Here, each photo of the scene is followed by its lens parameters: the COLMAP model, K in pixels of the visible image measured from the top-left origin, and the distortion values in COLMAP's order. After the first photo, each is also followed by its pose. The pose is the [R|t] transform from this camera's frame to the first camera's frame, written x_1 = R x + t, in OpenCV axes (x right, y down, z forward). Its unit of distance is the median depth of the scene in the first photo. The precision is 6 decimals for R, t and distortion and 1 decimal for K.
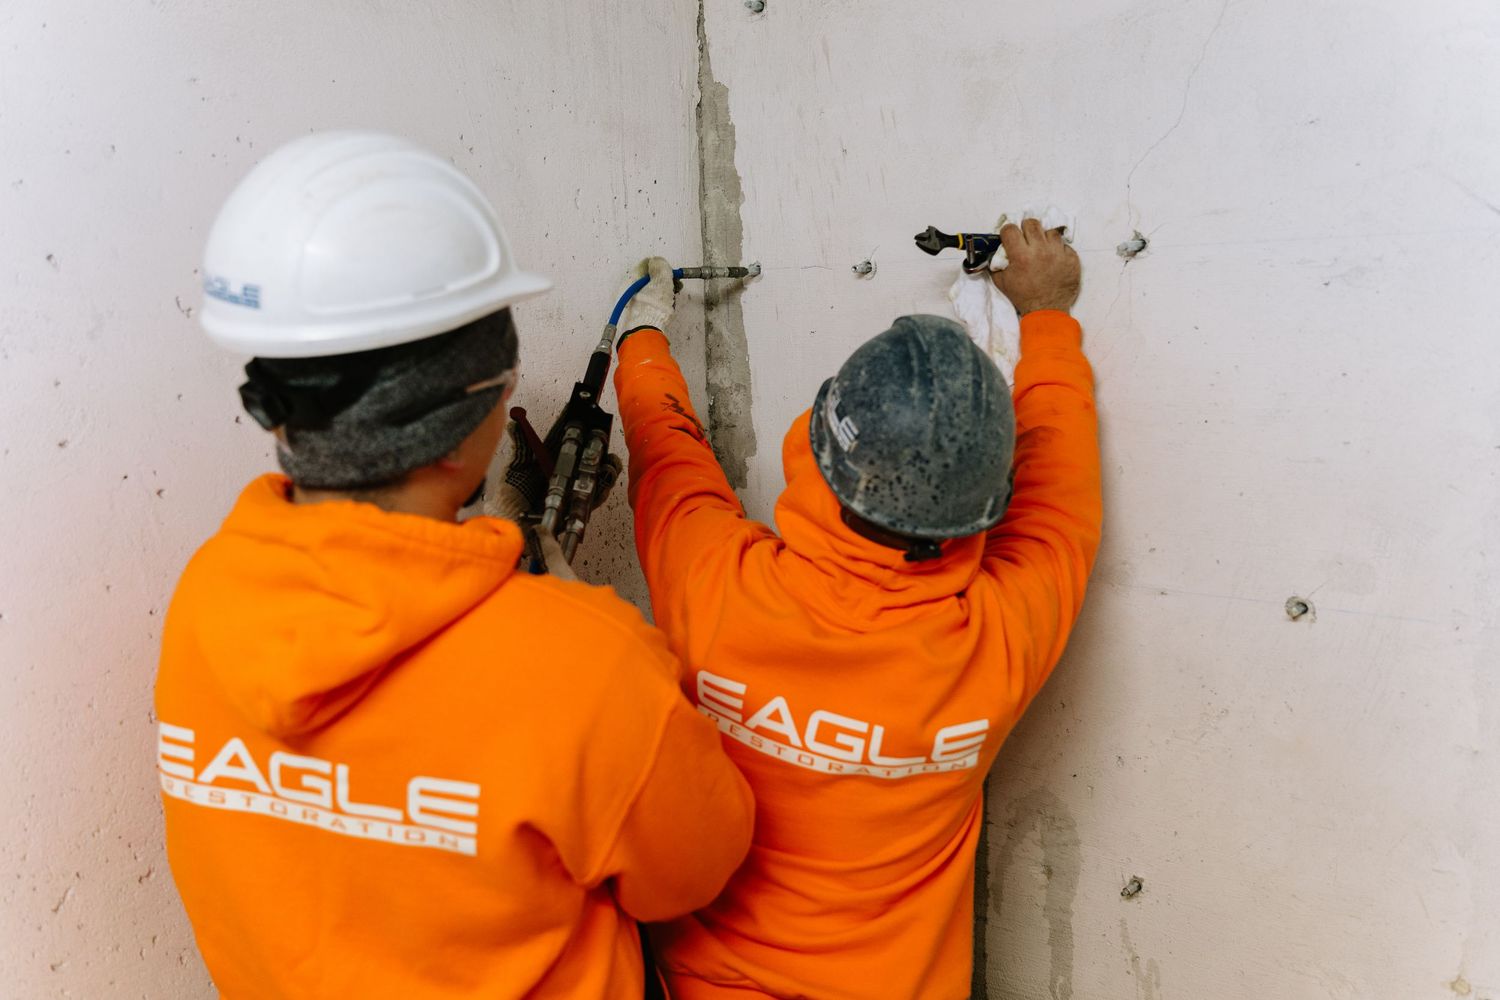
lens RADIAL K [[1314.4, 0, 750.0], [0, 1314.4, 500.0], [0, 0, 1]] dist [-0.008428, -0.002113]
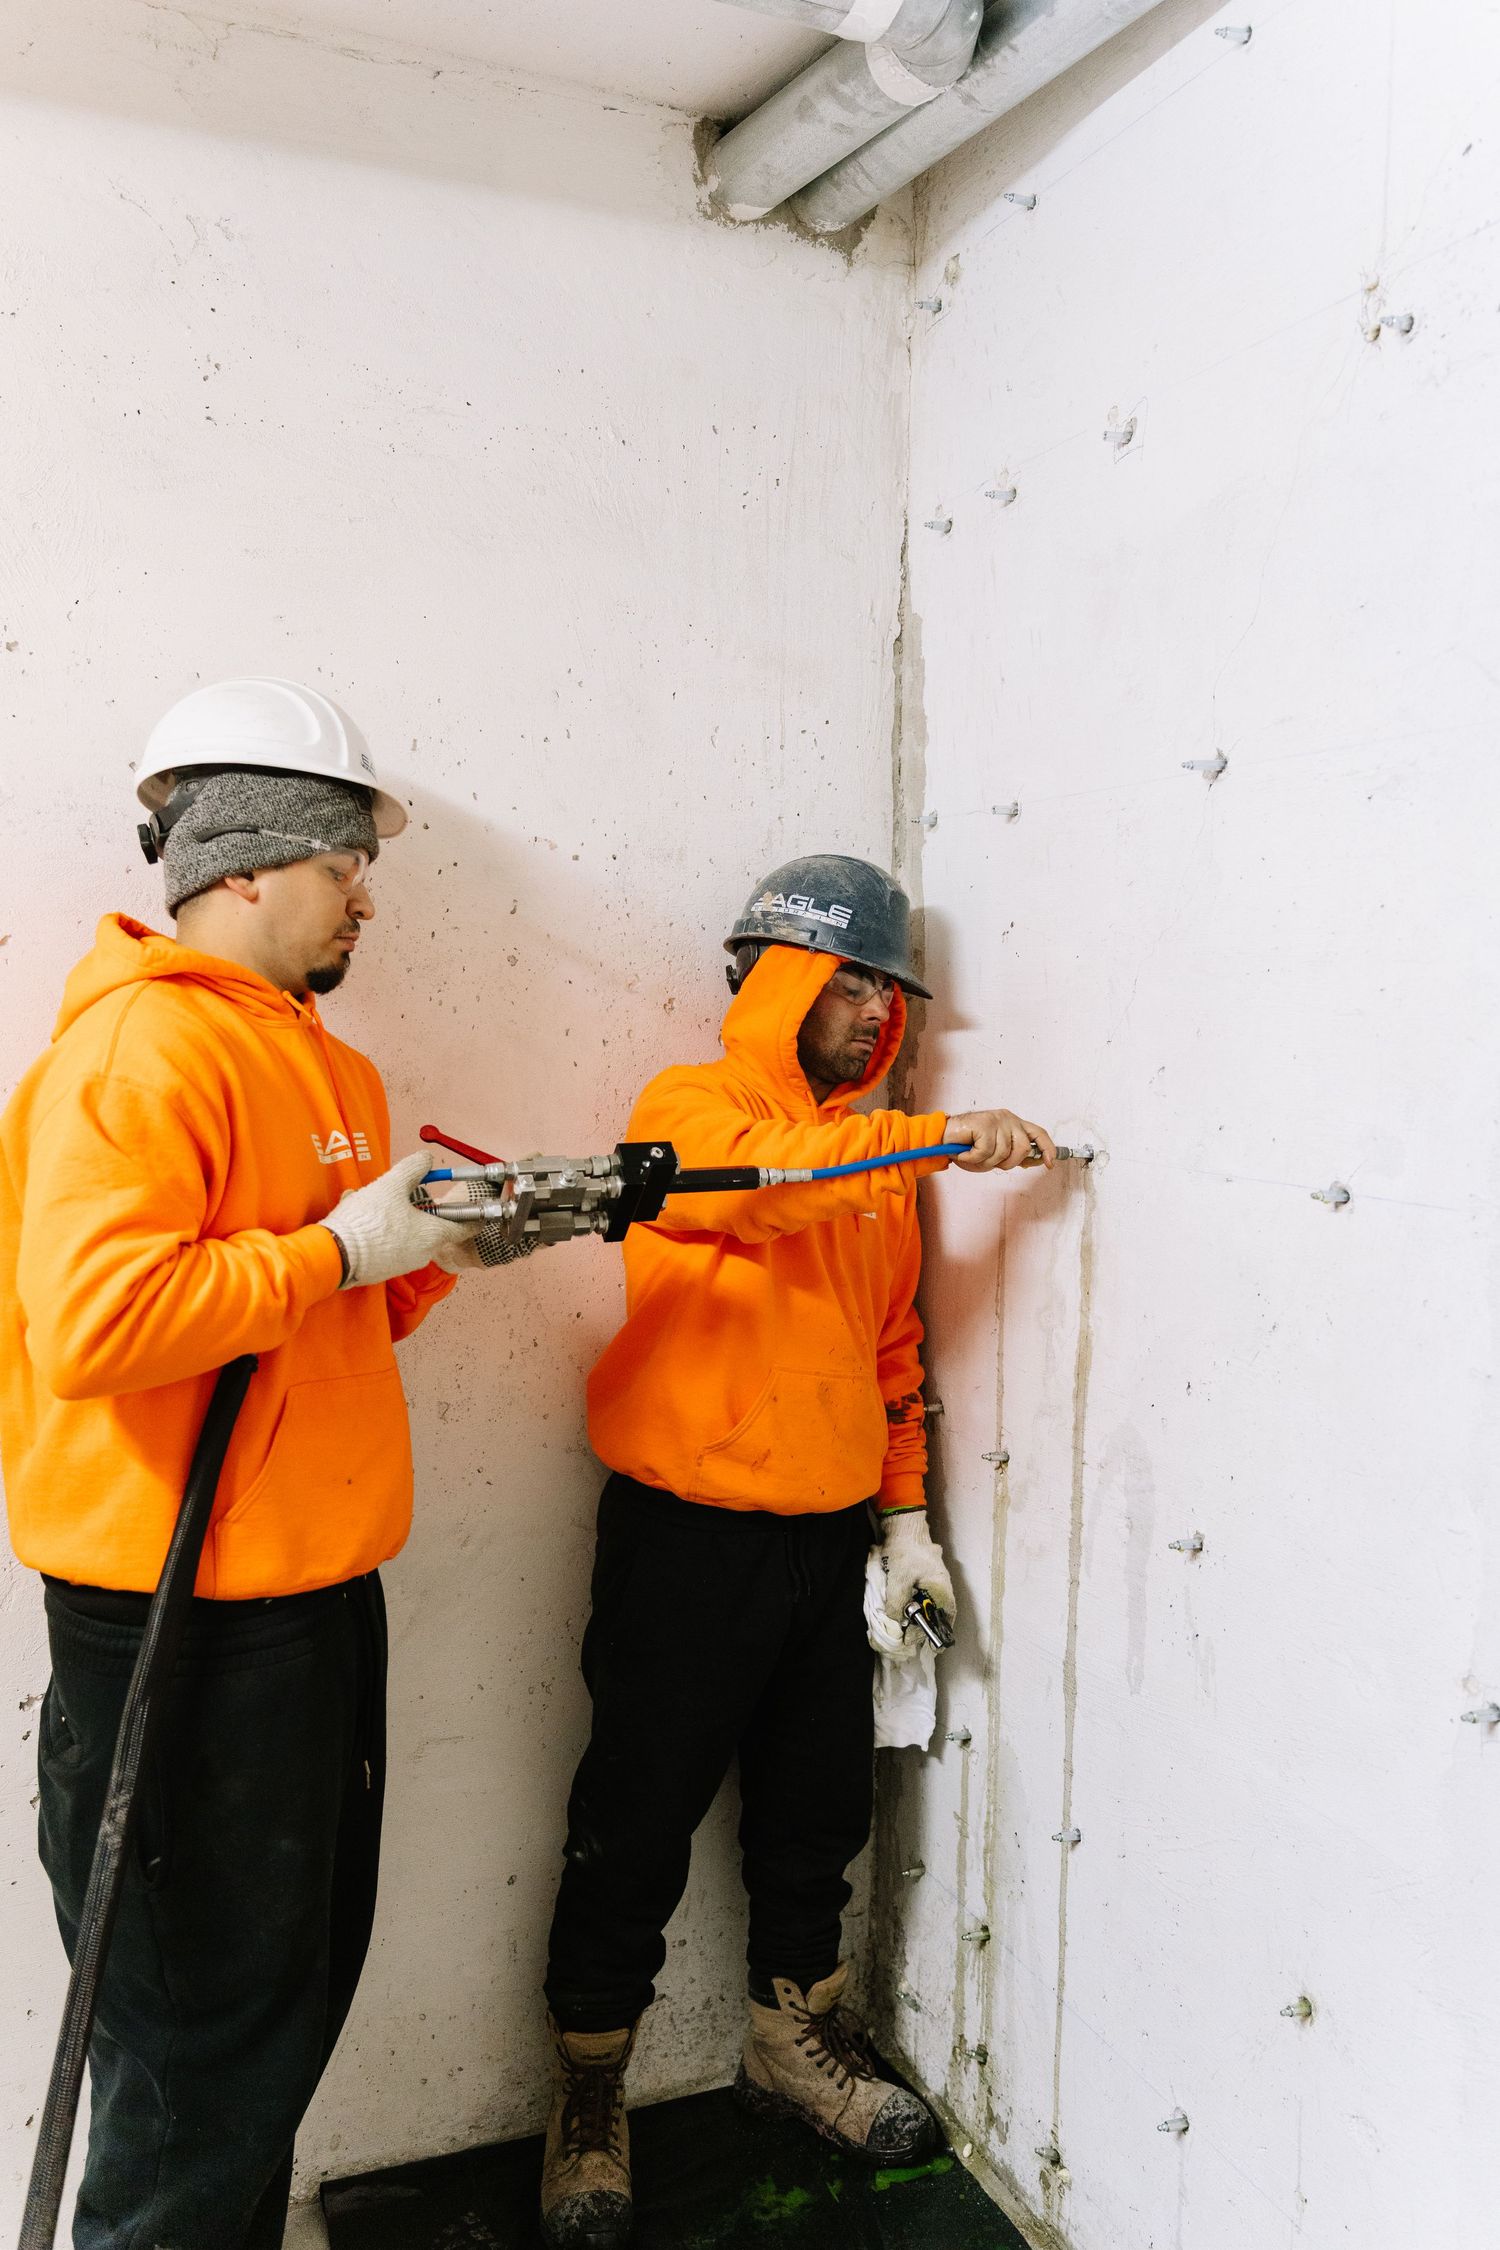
lens RADIAL K [[1783.5, 0, 745.3], [0, 1783.5, 1129.3], [0, 0, 1]] dist [-0.000525, -0.003584]
pose [[0.899249, 0.075270, -0.430912, 0.445049], [-0.102086, 0.993995, -0.039412, 0.097638], [0.425357, 0.079431, 0.901533, -0.128150]]
